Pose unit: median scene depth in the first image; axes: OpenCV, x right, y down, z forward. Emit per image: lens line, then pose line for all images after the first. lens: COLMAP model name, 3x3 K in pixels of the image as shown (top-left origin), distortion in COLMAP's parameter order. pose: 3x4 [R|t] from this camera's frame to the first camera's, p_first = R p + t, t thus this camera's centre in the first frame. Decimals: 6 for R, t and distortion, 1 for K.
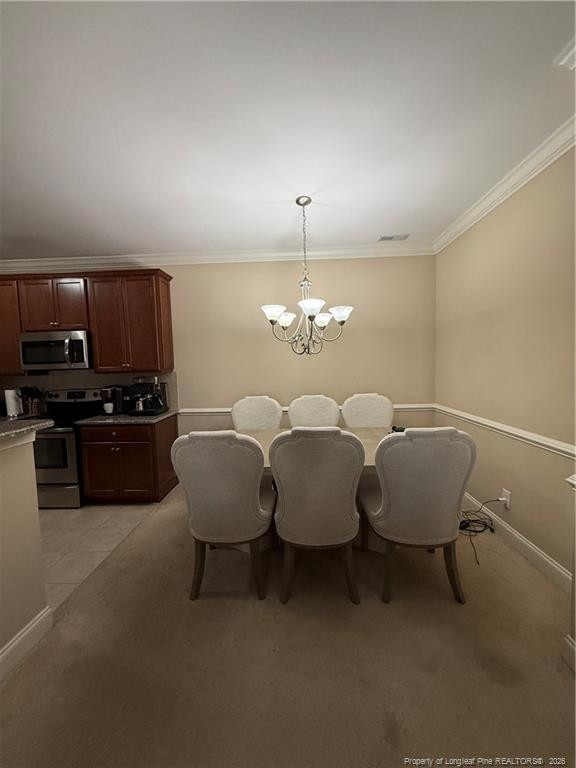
lens RADIAL K [[308.7, 0, 287.5], [0, 308.7, 386.6], [0, 0, 1]] dist [-0.001403, -0.000041]
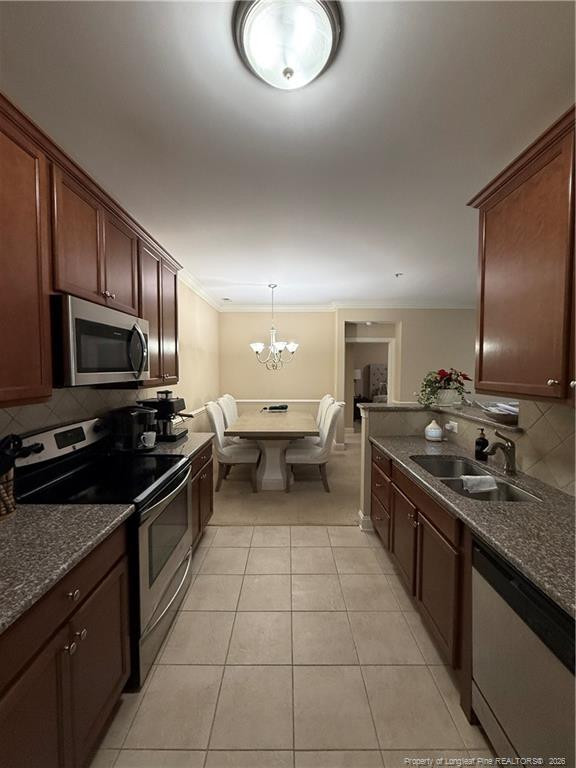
lens RADIAL K [[308.7, 0, 288.0], [0, 308.7, 382.3], [0, 0, 1]] dist [-0.001403, -0.000041]
pose [[-0.042046, -0.015770, 0.998991, -1.282249], [0.078521, 0.996731, 0.019039, -0.044407], [-0.996025, 0.079242, -0.040670, 0.723890]]
